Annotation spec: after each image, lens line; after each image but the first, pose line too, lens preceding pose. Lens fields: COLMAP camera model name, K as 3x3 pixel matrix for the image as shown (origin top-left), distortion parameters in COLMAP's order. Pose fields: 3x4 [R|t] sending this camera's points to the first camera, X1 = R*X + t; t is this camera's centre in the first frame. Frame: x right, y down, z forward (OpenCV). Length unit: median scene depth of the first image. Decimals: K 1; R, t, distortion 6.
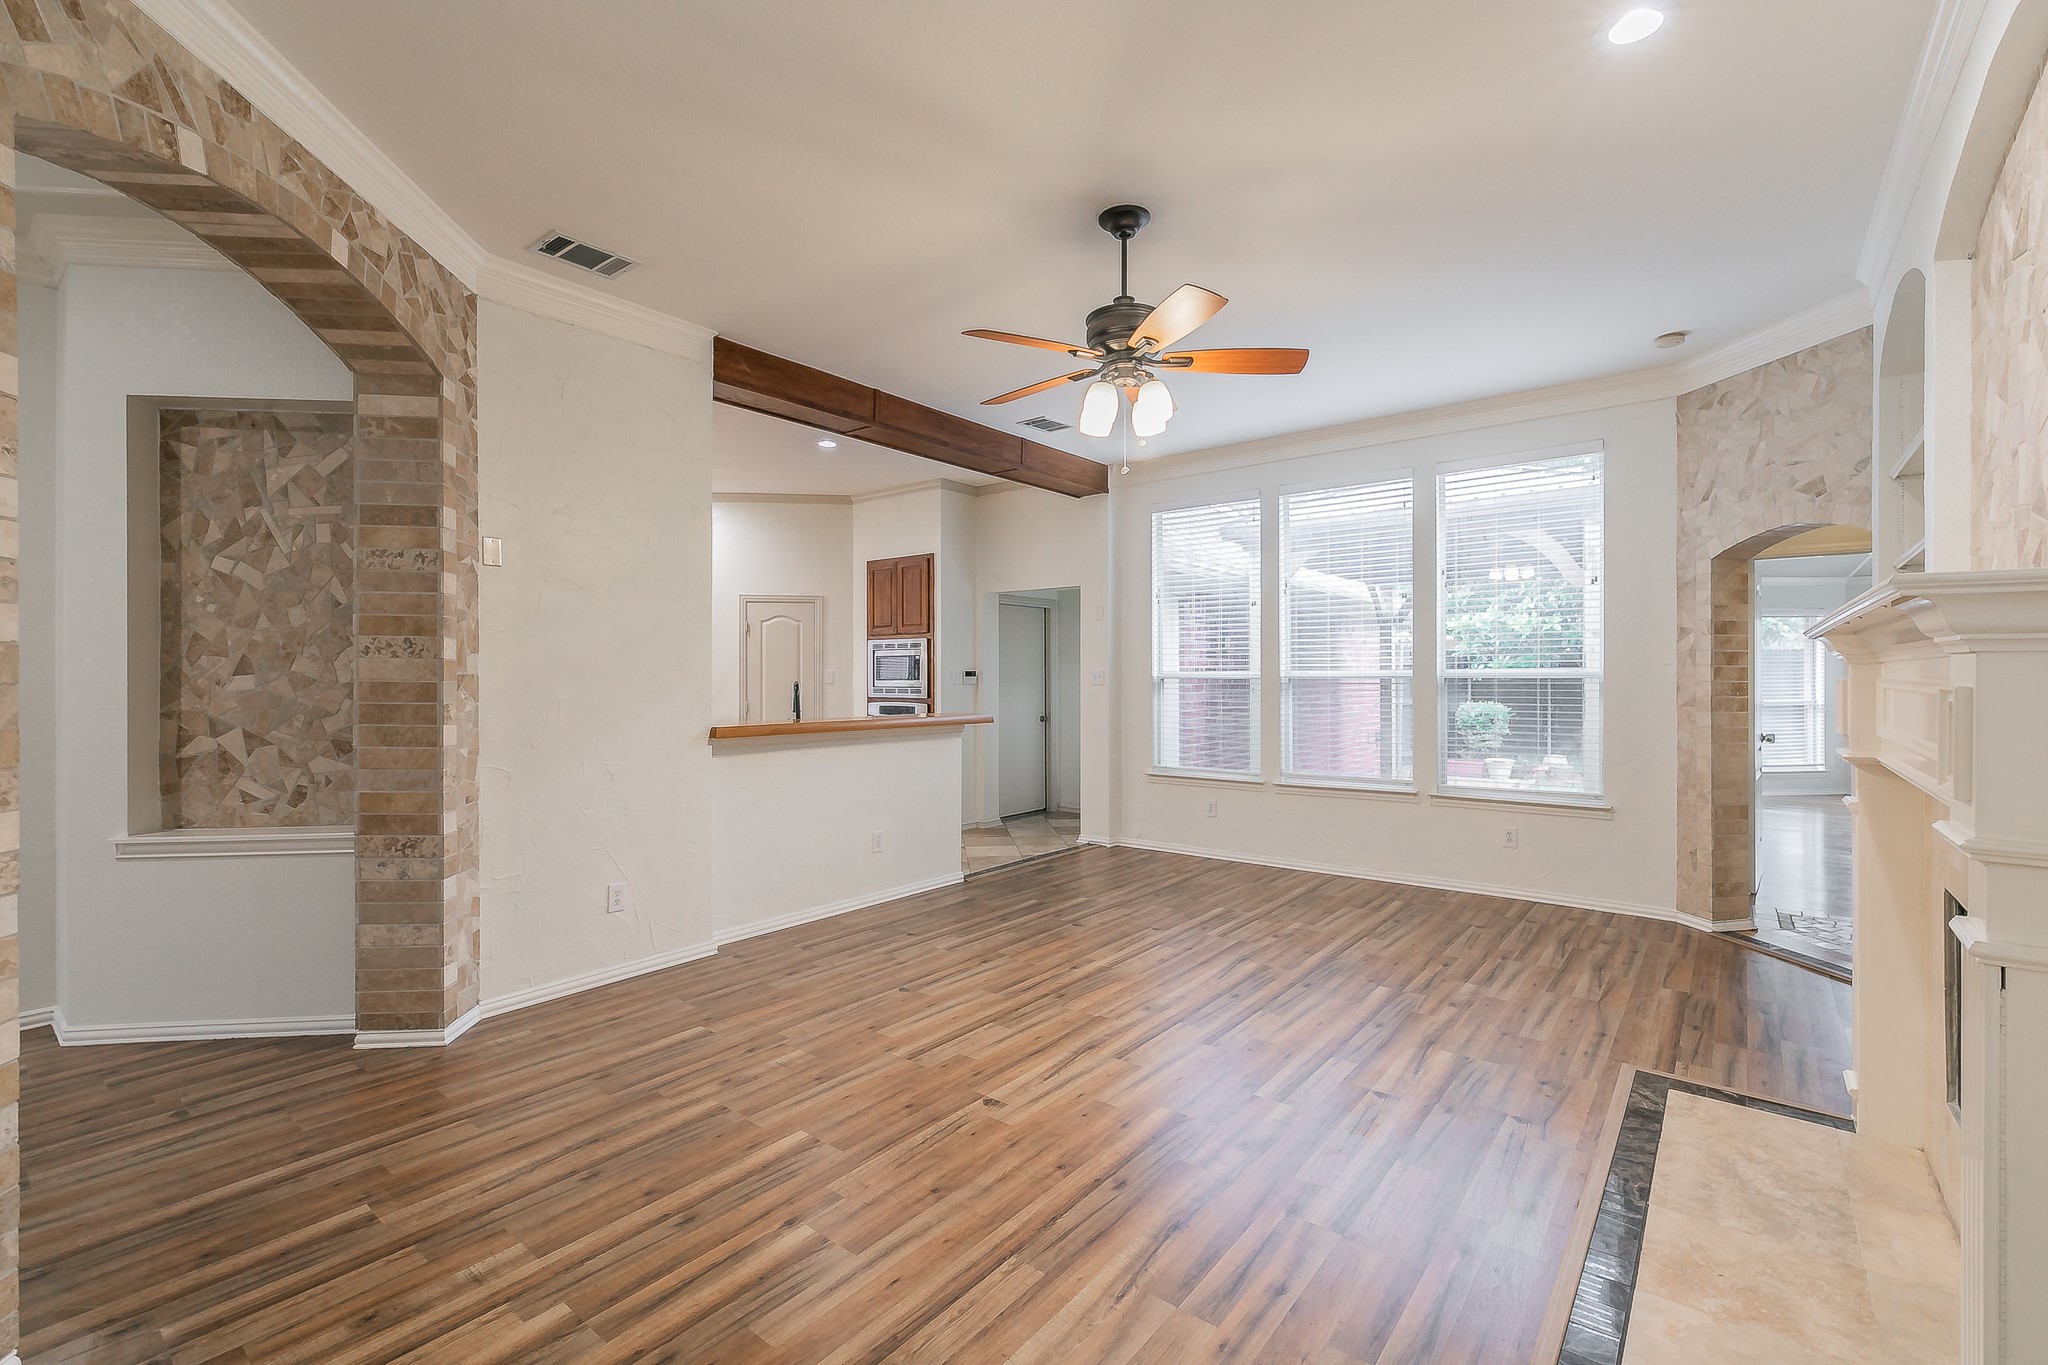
lens RADIAL K [[877.7, 0, 1034.1], [0, 877.7, 675.7], [0, 0, 1]] dist [0.000848, -0.002278]
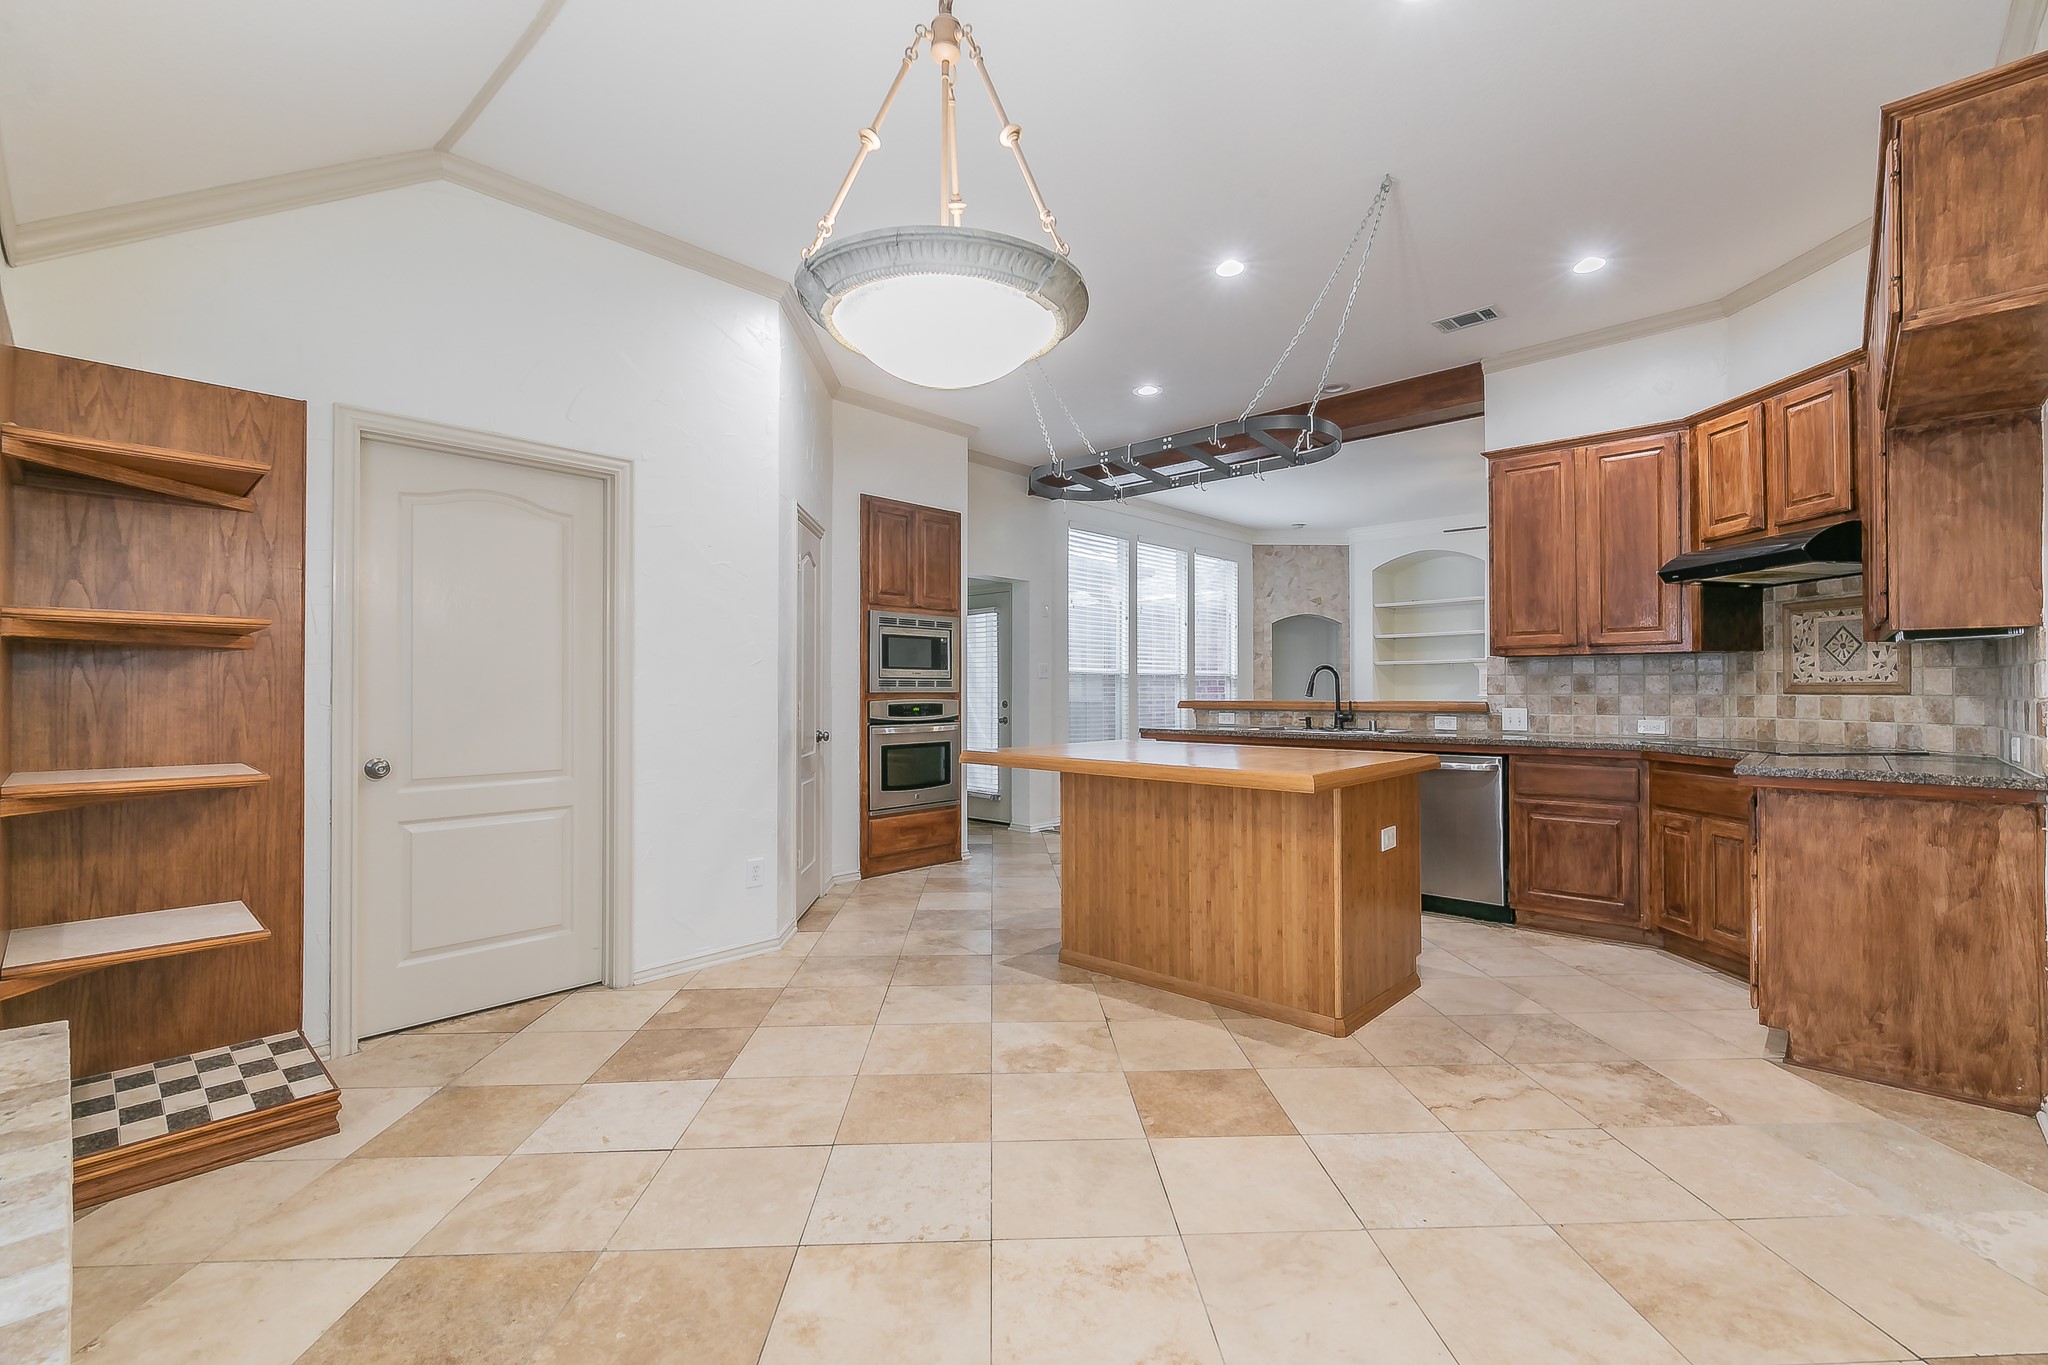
lens RADIAL K [[877.7, 0, 1023.6], [0, 877.7, 683.7], [0, 0, 1]] dist [0.000848, -0.002278]
pose [[0.081259, 0.008024, 0.996661, -2.187093], [-0.000278, 0.999968, -0.008028, 0.057845], [-0.996693, 0.000376, 0.081258, 2.101526]]
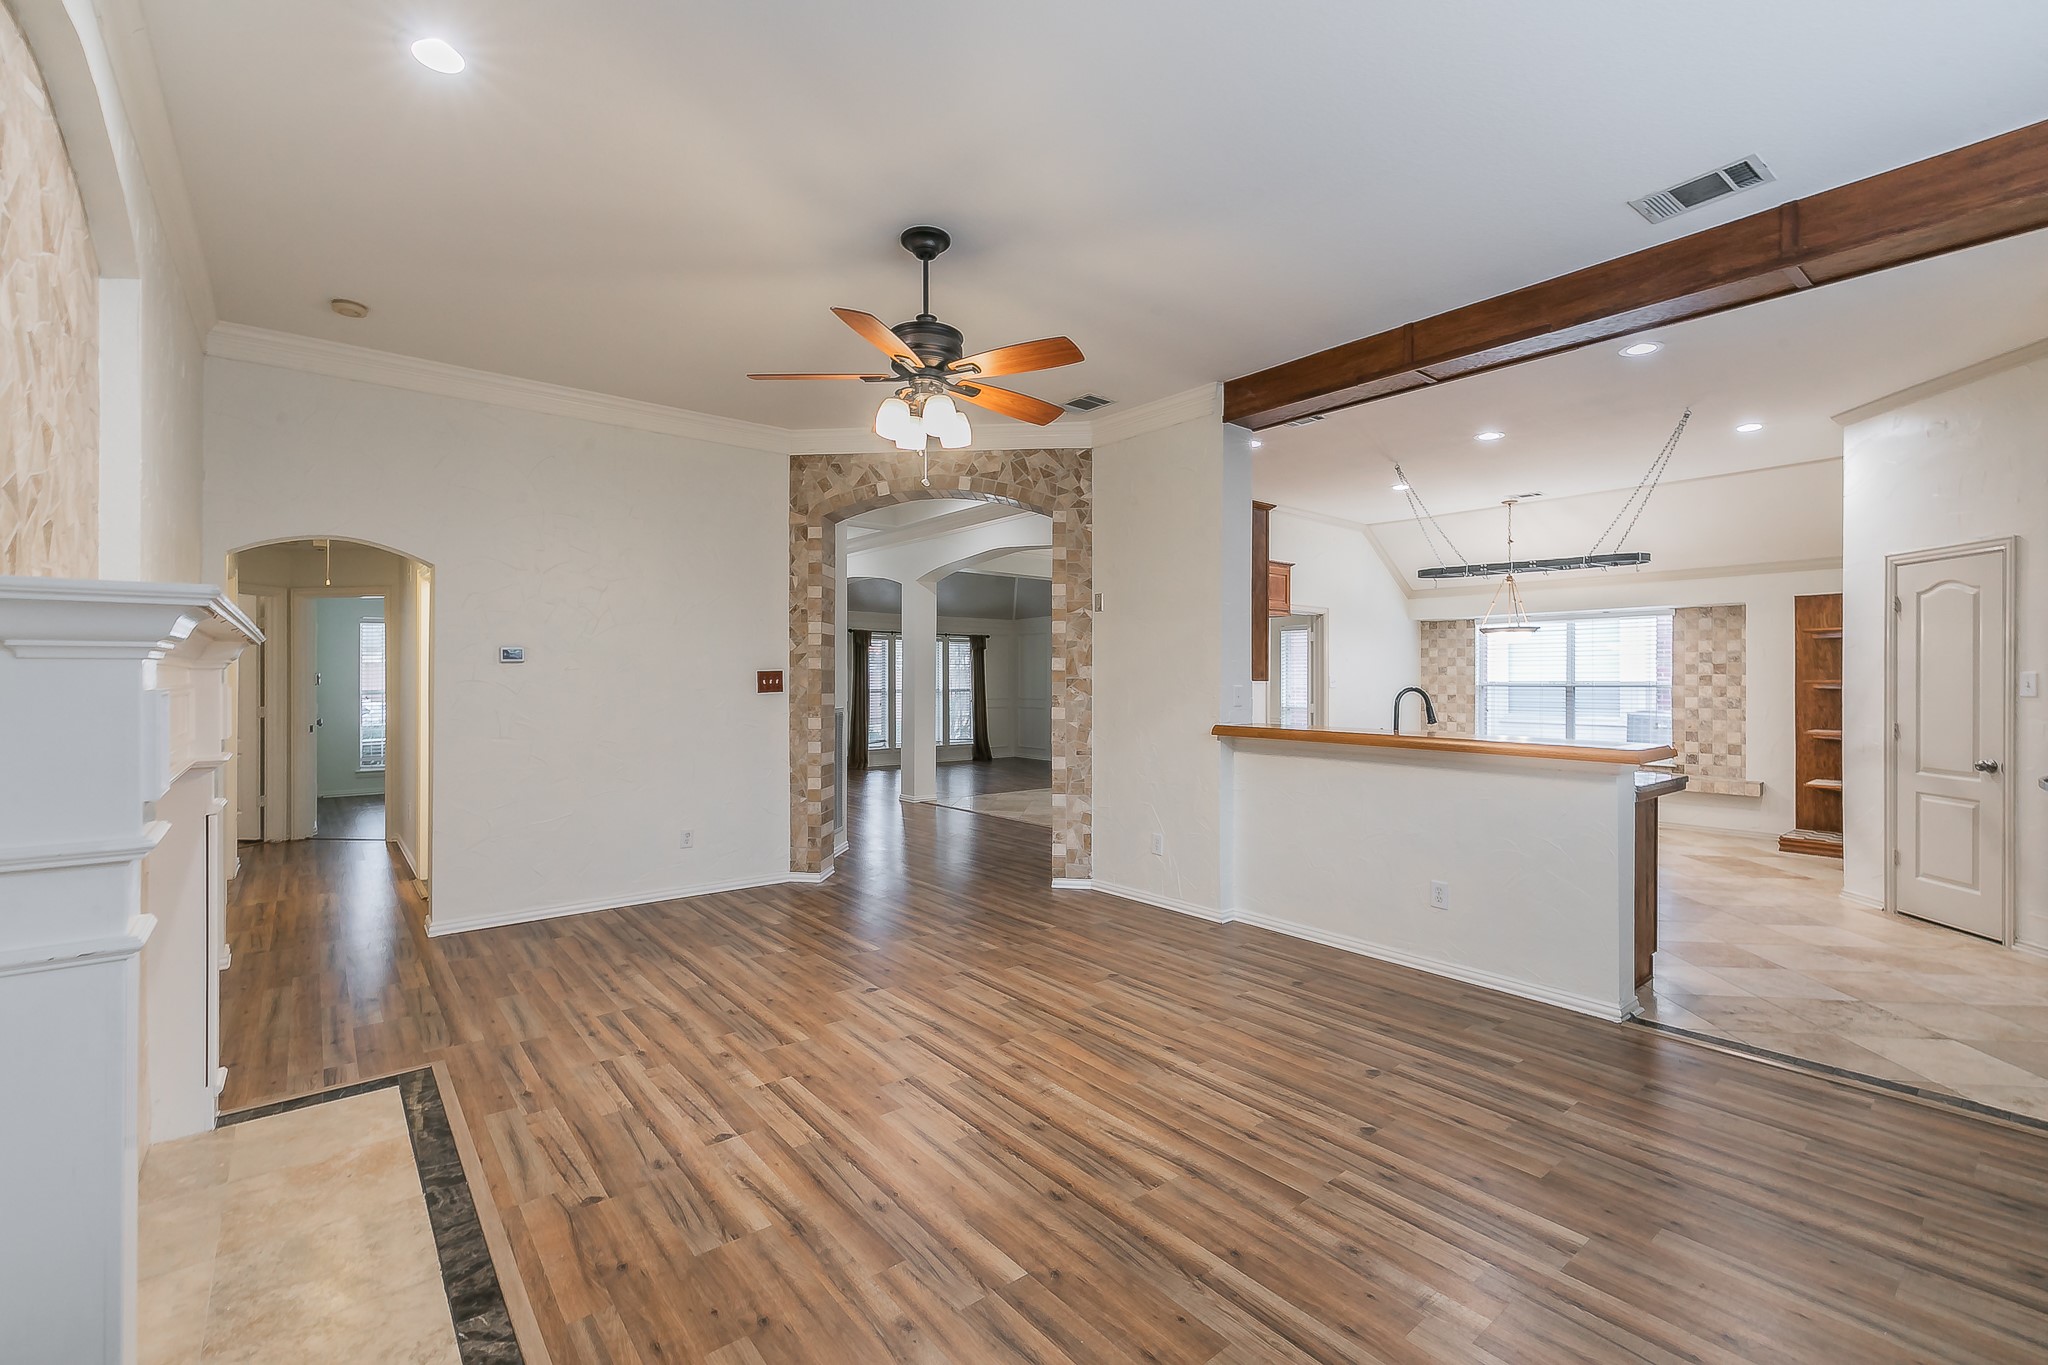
lens RADIAL K [[877.7, 0, 1029.6], [0, 877.7, 681.2], [0, 0, 1]] dist [0.000848, -0.002278]
pose [[-0.202645, 0.005219, -0.979238, 1.100058], [-0.002202, 0.999981, 0.005785, -0.007095], [0.979250, 0.003328, -0.202629, 1.339873]]
